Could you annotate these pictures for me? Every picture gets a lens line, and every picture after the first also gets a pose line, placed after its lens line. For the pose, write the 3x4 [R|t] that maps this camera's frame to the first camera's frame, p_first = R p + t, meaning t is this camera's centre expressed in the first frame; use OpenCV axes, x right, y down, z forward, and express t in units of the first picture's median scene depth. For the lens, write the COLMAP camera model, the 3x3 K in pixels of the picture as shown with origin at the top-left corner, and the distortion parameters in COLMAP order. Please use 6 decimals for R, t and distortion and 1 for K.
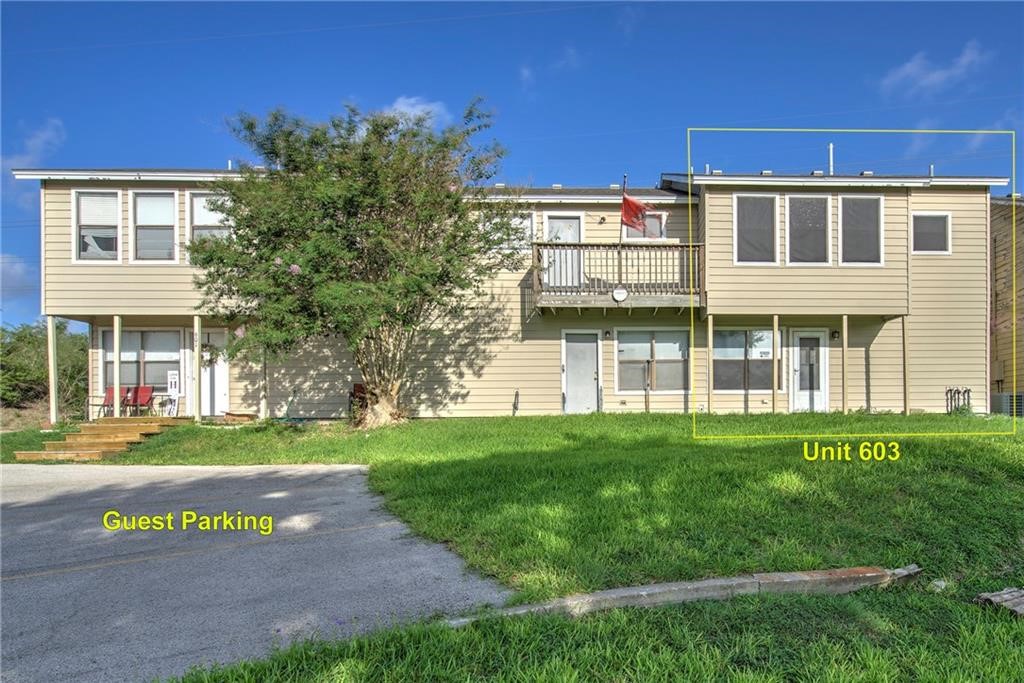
lens RADIAL K [[458.9, 0, 508.4], [0, 458.9, 341.3], [0, 0, 1]] dist [0.000620, -0.000092]
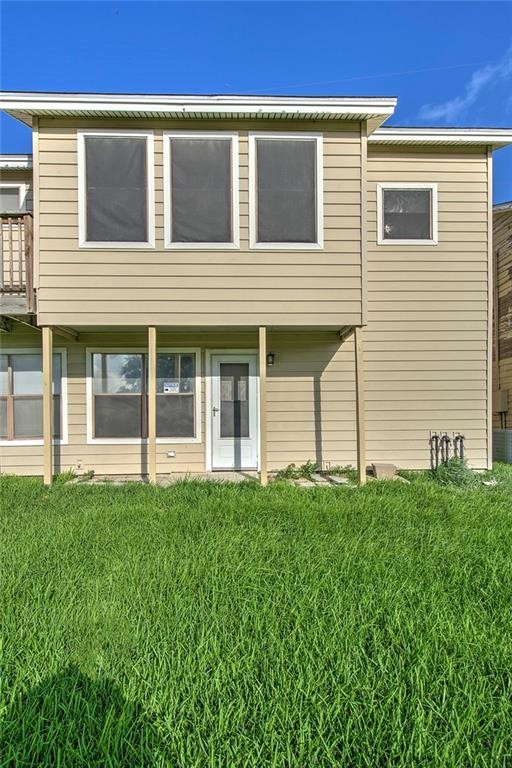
lens RADIAL K [[344.2, 0, 129.4], [0, 344.2, 367.7], [0, 0, 1]] dist [0.000620, -0.000092]
pose [[0.999987, -0.004412, -0.002391, 0.497463], [0.004417, 0.999989, 0.001736, -0.002136], [0.002383, -0.001747, 0.999996, 0.474146]]
